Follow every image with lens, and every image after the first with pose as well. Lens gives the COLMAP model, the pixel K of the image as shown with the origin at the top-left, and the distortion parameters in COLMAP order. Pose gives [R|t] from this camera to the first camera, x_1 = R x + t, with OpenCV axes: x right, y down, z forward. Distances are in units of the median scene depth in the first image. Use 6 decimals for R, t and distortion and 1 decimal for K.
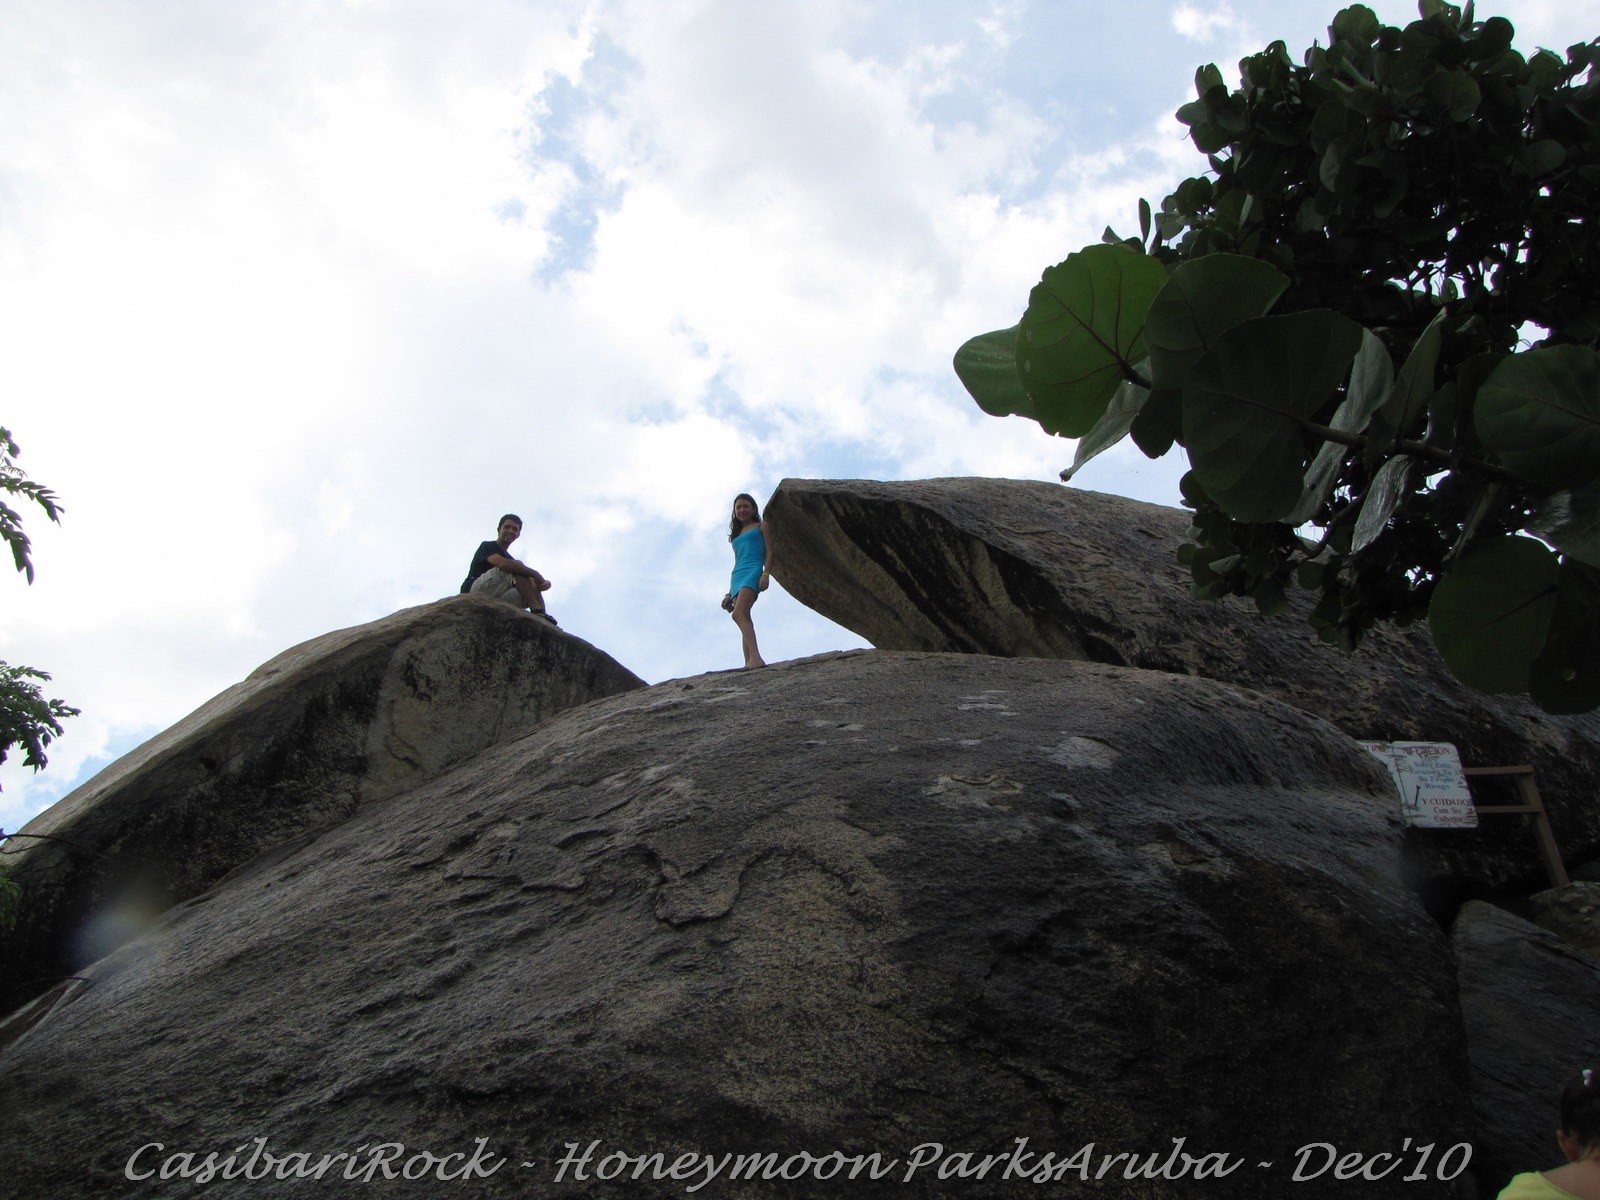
lens RADIAL K [[1338.9, 0, 805.2], [0, 1338.9, 596.9], [0, 0, 1]] dist [-0.115448, 0.008930]
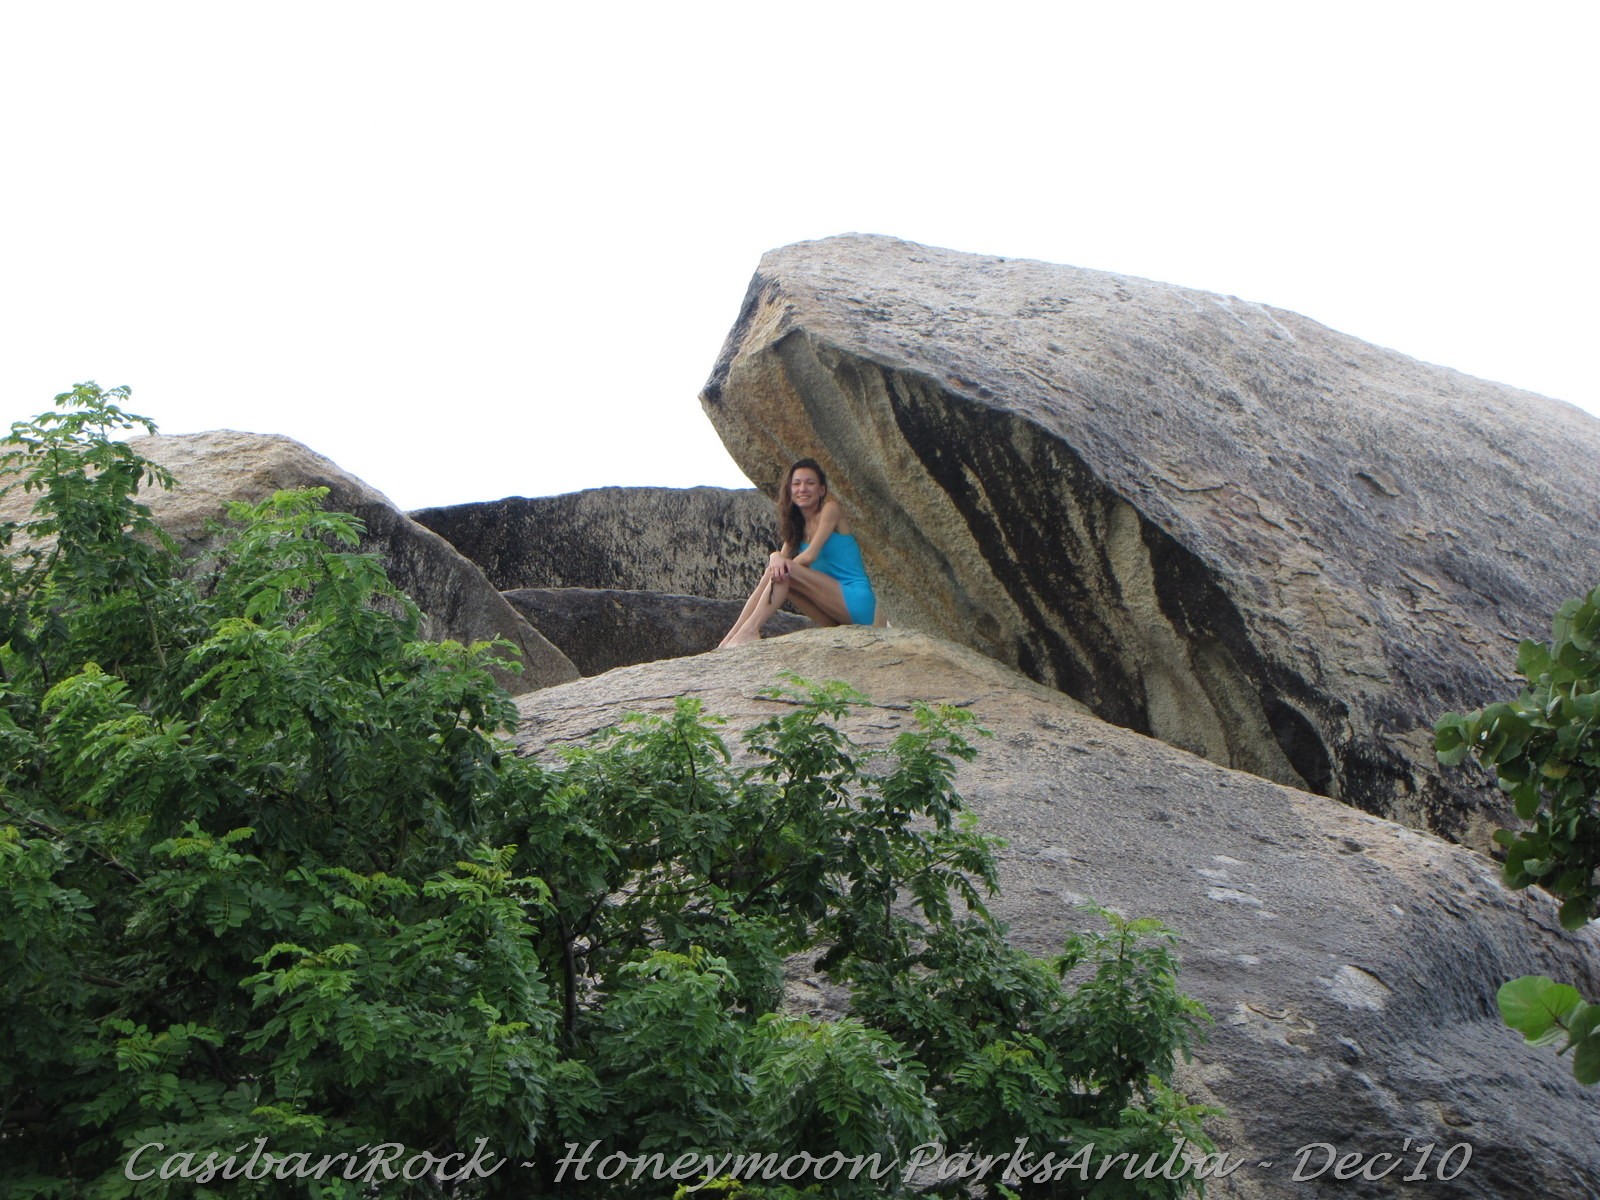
lens RADIAL K [[6028.6, 0, 801.0], [0, 6028.6, 597.2], [0, 0, 1]] dist [0.644444, 0.000000]
pose [[0.956614, 0.144555, 0.252969, -0.788367], [-0.191035, 0.966755, 0.169973, -0.490039], [-0.219988, -0.210924, 0.952427, -1.815313]]
